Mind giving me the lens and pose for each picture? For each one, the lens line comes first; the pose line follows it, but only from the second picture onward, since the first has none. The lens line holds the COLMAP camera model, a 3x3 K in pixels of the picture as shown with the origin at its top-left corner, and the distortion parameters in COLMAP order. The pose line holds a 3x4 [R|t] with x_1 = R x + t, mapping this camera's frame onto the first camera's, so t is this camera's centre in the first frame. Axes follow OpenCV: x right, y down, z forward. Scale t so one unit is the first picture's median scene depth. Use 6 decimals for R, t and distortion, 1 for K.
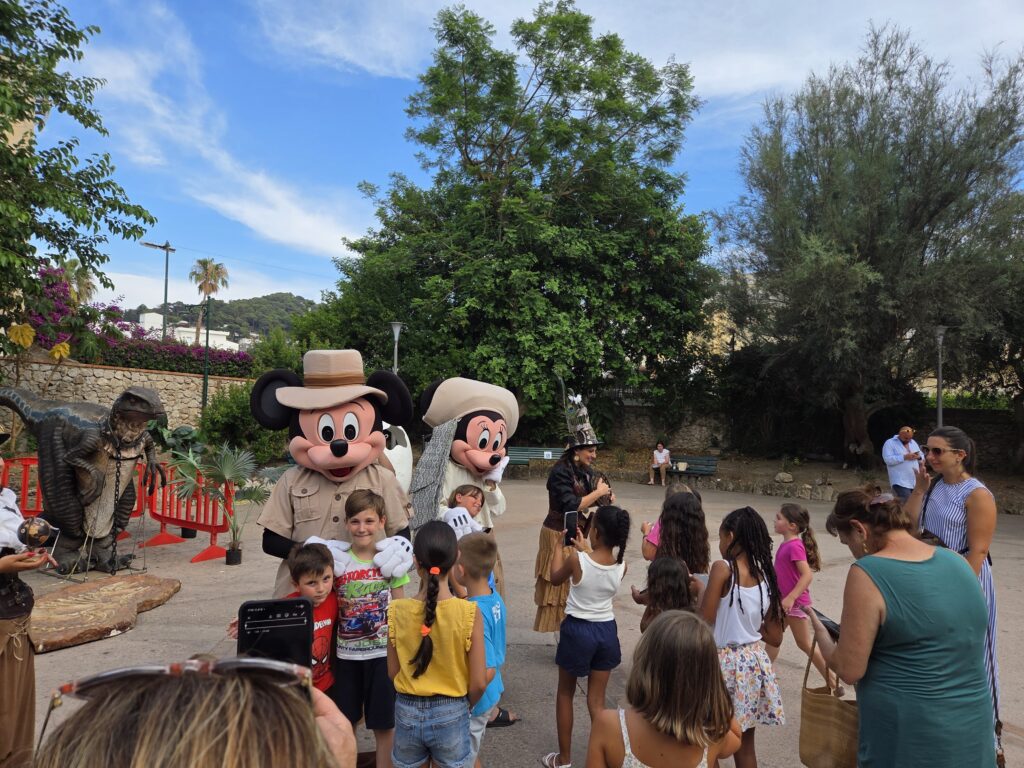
lens RADIAL K [[666.9, 0, 513.5], [0, 666.9, 404.0], [0, 0, 1]] dist [0.003669, -0.005361]
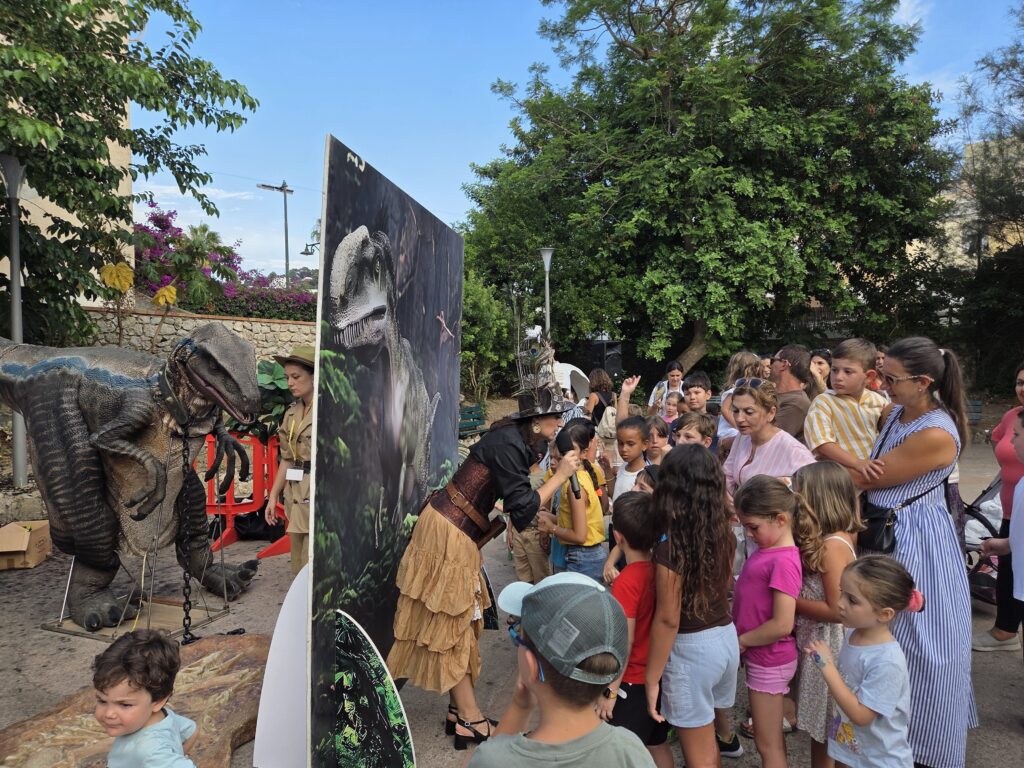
lens RADIAL K [[666.9, 0, 513.5], [0, 666.9, 404.0], [0, 0, 1]] dist [0.003669, -0.005361]
pose [[0.984552, -0.029140, -0.172650, -0.078066], [0.041775, 0.996672, 0.070002, 0.009300], [0.170035, -0.076133, 0.982493, 0.168650]]
